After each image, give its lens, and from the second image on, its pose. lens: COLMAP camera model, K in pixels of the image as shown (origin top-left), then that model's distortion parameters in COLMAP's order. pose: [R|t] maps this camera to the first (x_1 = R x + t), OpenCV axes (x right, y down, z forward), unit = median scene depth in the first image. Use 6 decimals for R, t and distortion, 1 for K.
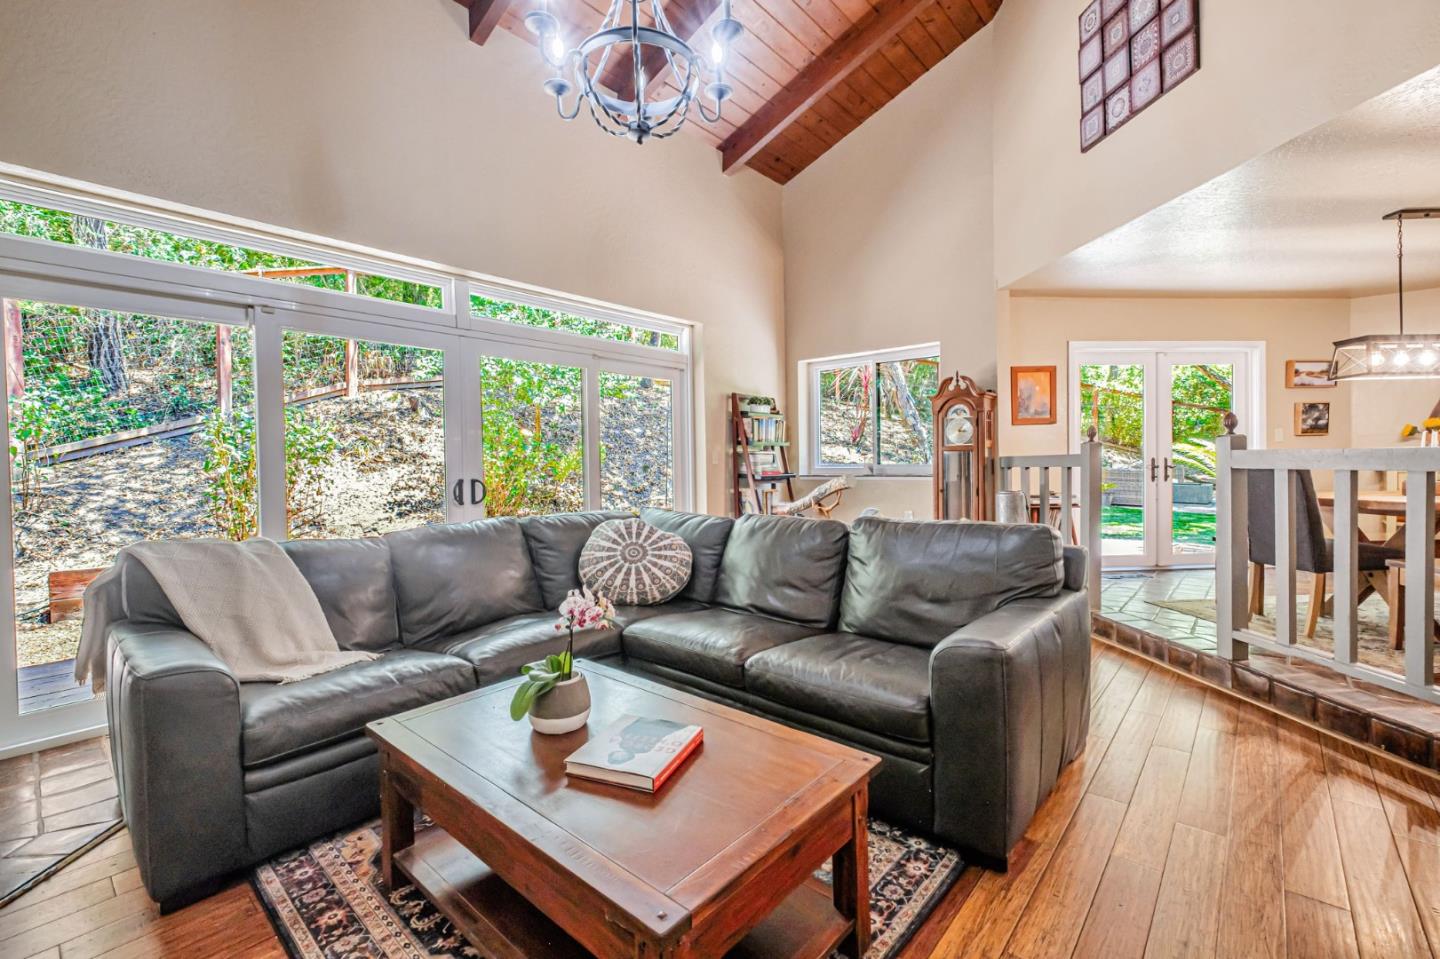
lens RADIAL K [[622.6, 0, 718.1], [0, 622.6, 473.2], [0, 0, 1]] dist [0.002160, 0.000817]
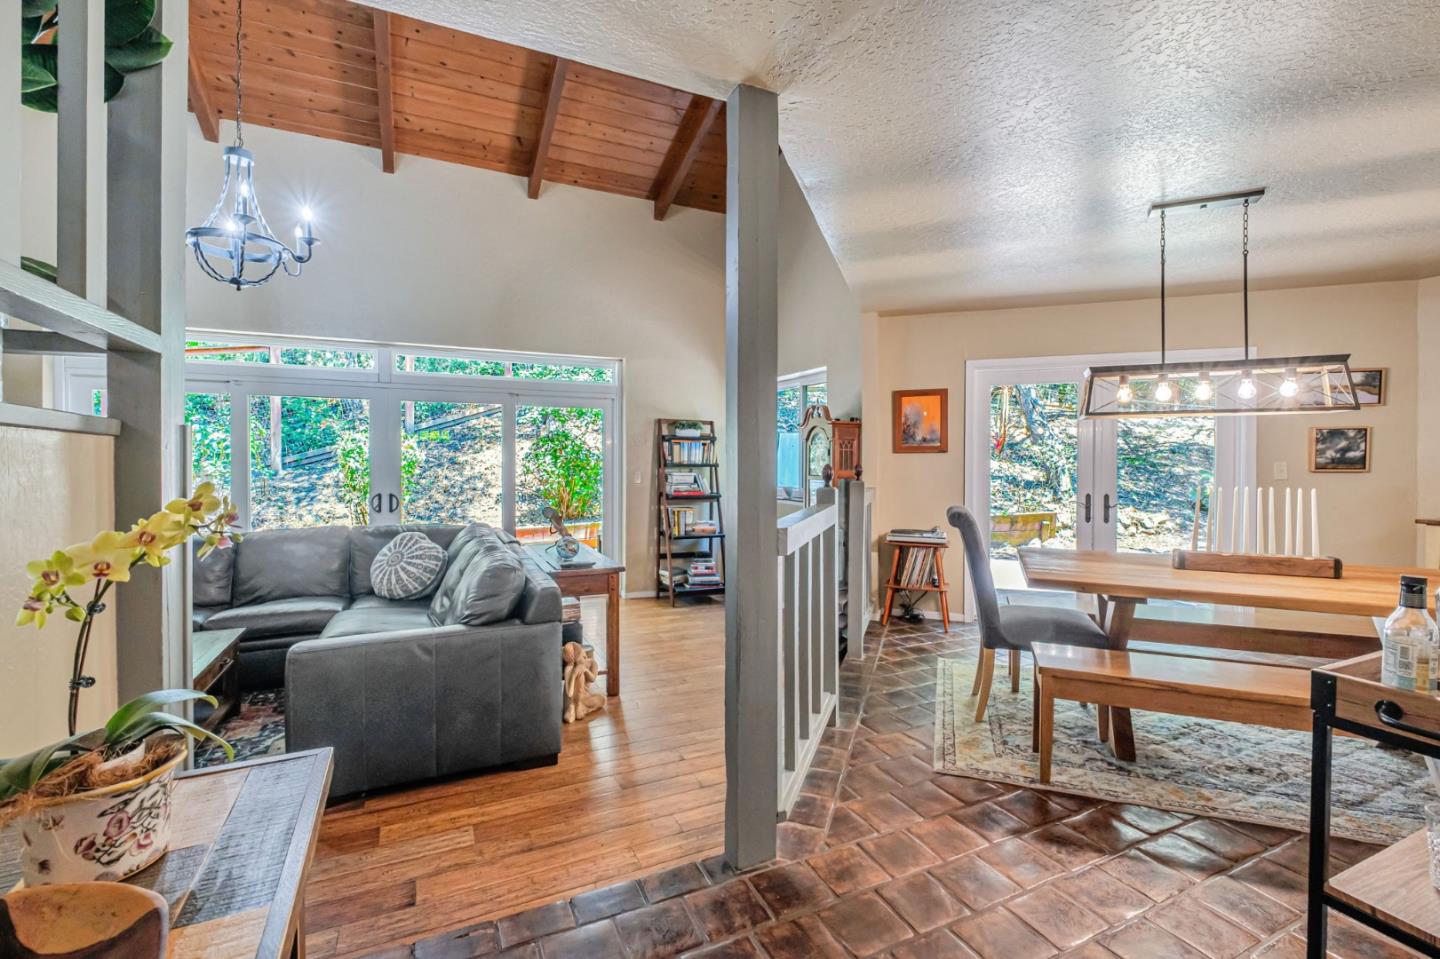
lens RADIAL K [[622.6, 0, 708.9], [0, 622.6, 470.4], [0, 0, 1]] dist [0.002160, 0.000817]
pose [[0.915458, 0.026489, -0.401540, 0.591037], [-0.025014, 0.999647, 0.008917, -0.052636], [0.401634, 0.001881, 0.915798, 0.029611]]
